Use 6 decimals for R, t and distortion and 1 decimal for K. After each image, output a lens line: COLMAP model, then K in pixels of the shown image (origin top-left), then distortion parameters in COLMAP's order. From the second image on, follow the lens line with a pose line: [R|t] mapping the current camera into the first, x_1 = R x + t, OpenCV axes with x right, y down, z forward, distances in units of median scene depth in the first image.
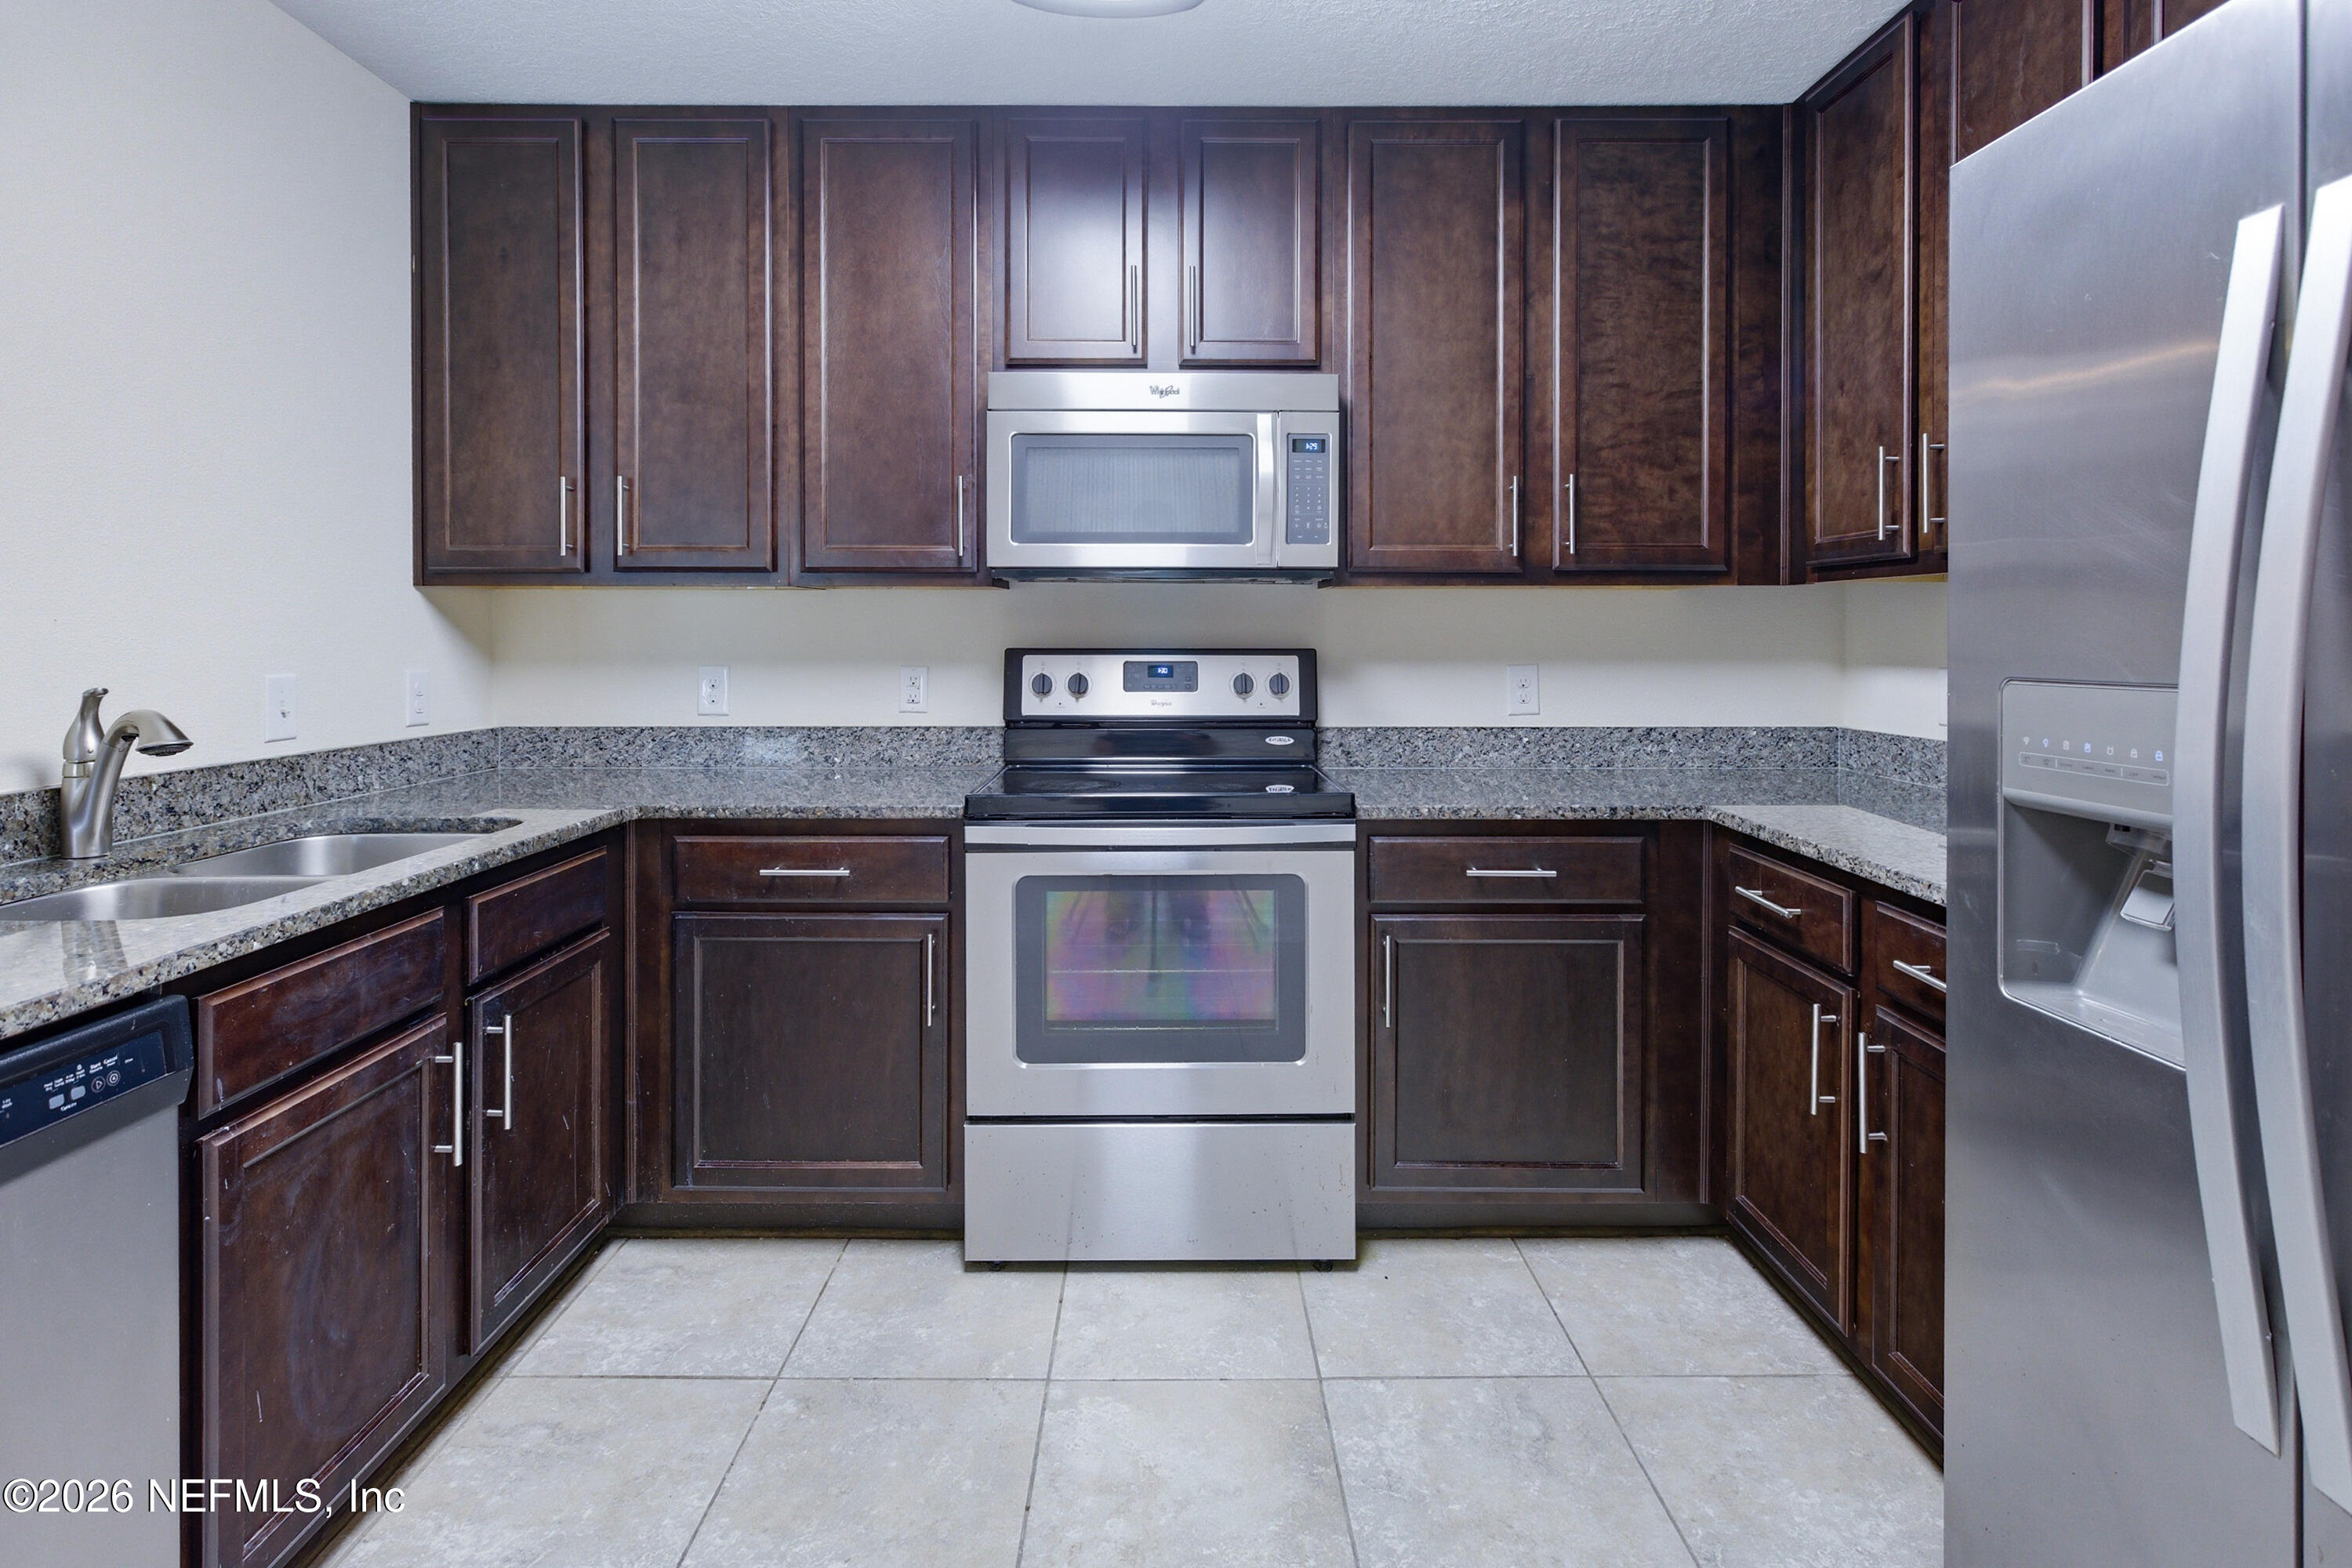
lens RADIAL K [[1155.2, 0, 1181.7], [0, 1155.2, 627.2], [0, 0, 1]] dist [-0.000350, 0.000413]
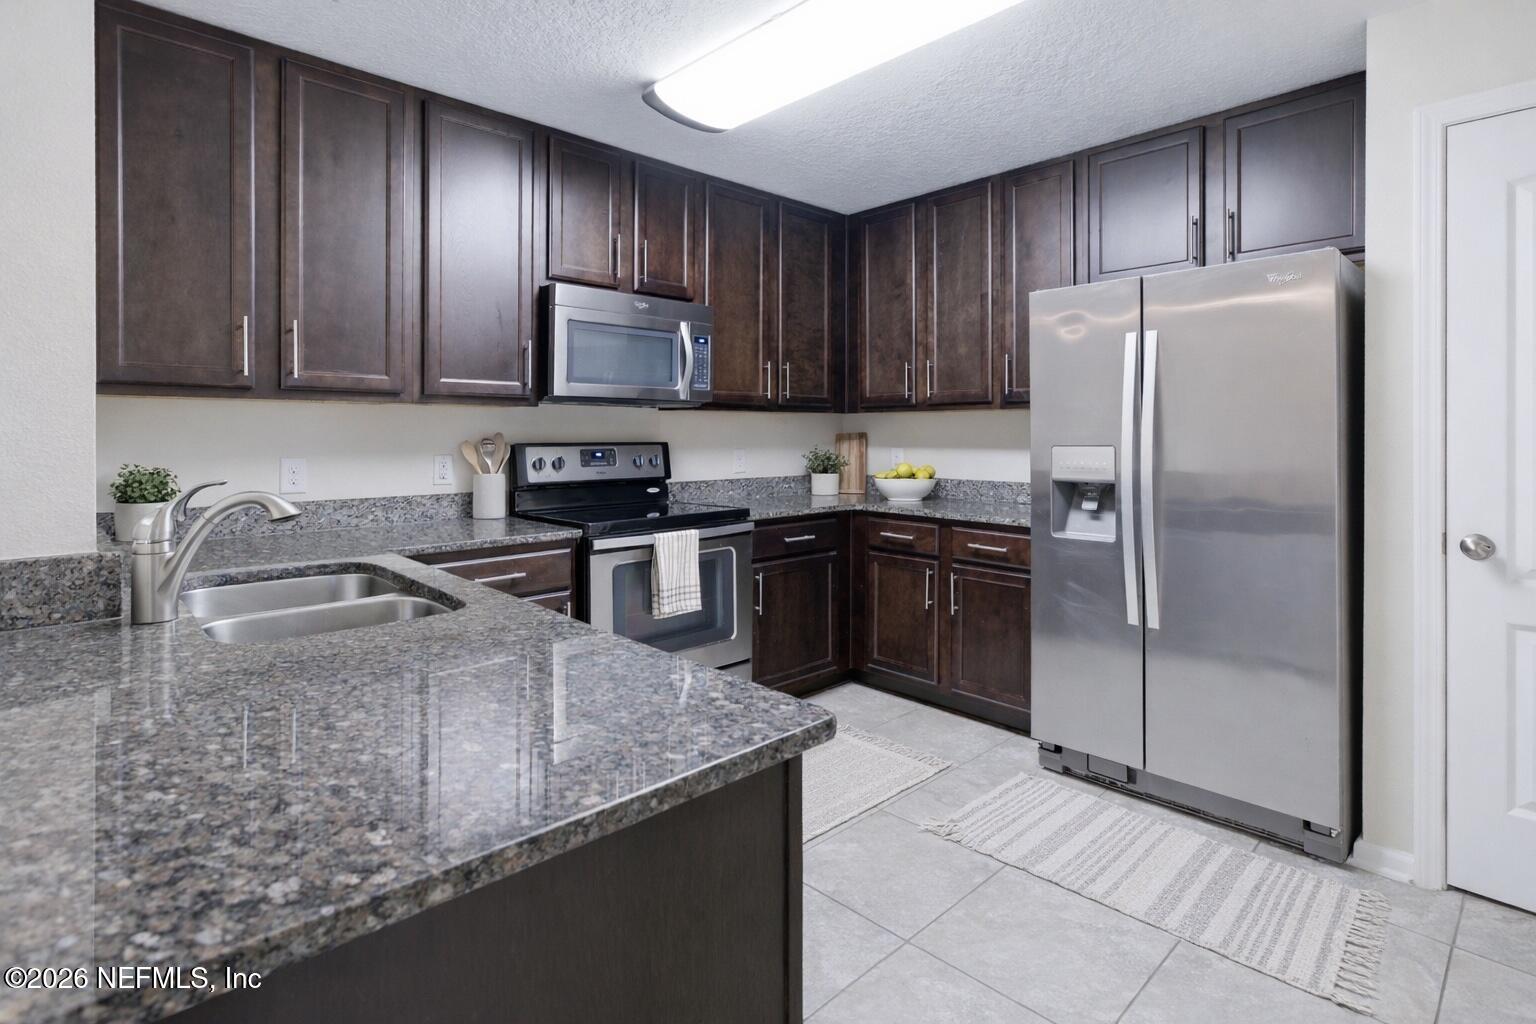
lens RADIAL K [[746.8, 0, 771.2], [0, 746.8, 429.9], [0, 0, 1]] dist [-0.001693, -0.000046]
pose [[0.733500, 0.002779, 0.679683, -0.672160], [-0.001734, 0.999996, -0.002217, 0.001420], [-0.679687, 0.000448, 0.733502, -0.038297]]
